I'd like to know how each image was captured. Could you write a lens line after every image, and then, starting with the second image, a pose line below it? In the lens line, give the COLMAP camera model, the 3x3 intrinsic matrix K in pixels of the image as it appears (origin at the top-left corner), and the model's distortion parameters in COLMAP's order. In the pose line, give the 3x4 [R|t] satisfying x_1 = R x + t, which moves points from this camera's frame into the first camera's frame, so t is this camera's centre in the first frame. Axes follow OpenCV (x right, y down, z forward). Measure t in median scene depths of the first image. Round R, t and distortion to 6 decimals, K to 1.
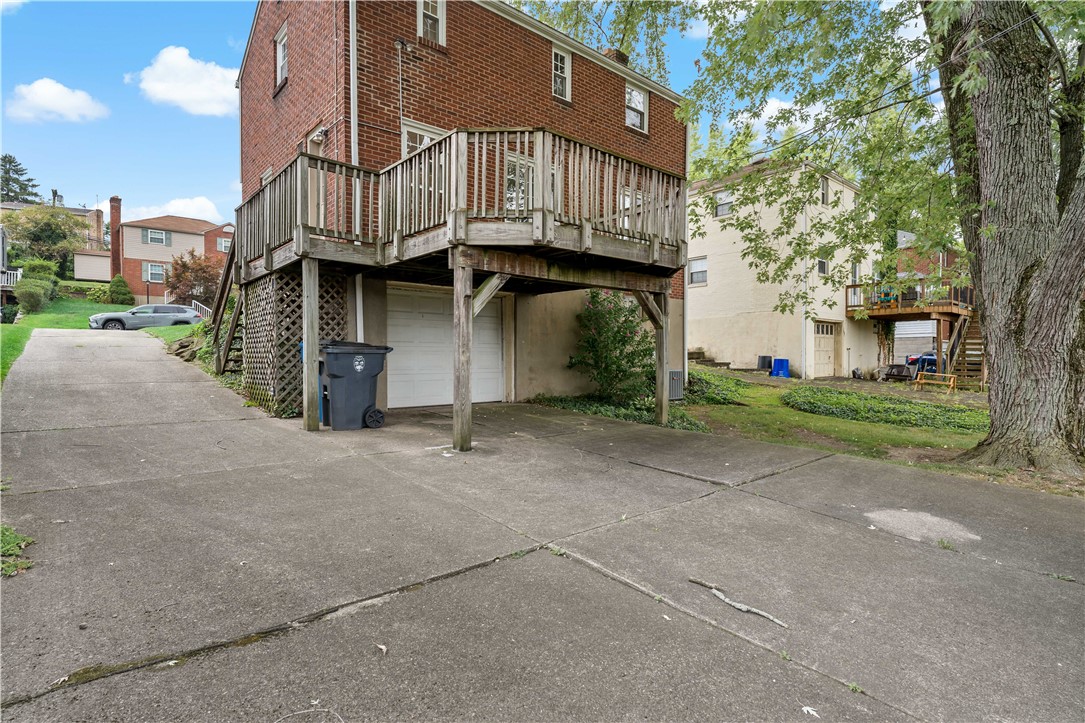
lens RADIAL K [[553.9, 0, 545.5], [0, 553.9, 360.1], [0, 0, 1]] dist [-0.004236, -0.000579]
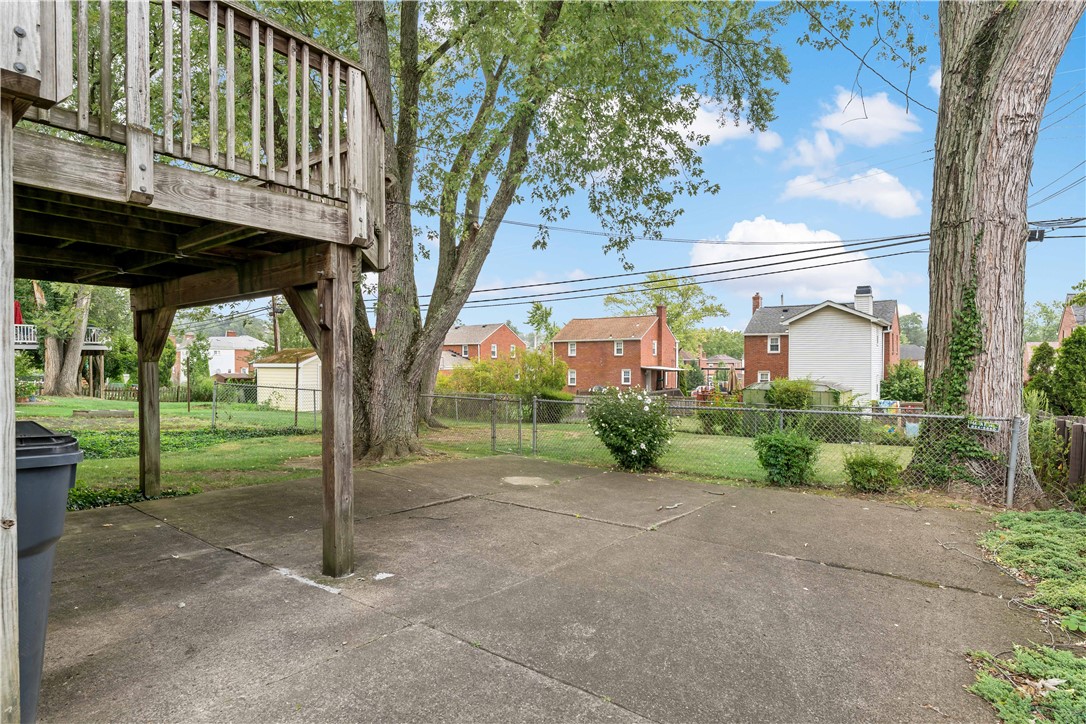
lens RADIAL K [[554.4, 0, 543.5], [0, 554.4, 362.7], [0, 0, 1]] dist [-0.004236, -0.000579]
pose [[-0.208551, -0.001742, 0.978010, -1.514237], [0.006296, 0.999975, 0.003124, -0.142442], [-0.977991, 0.006809, -0.208535, 1.688115]]
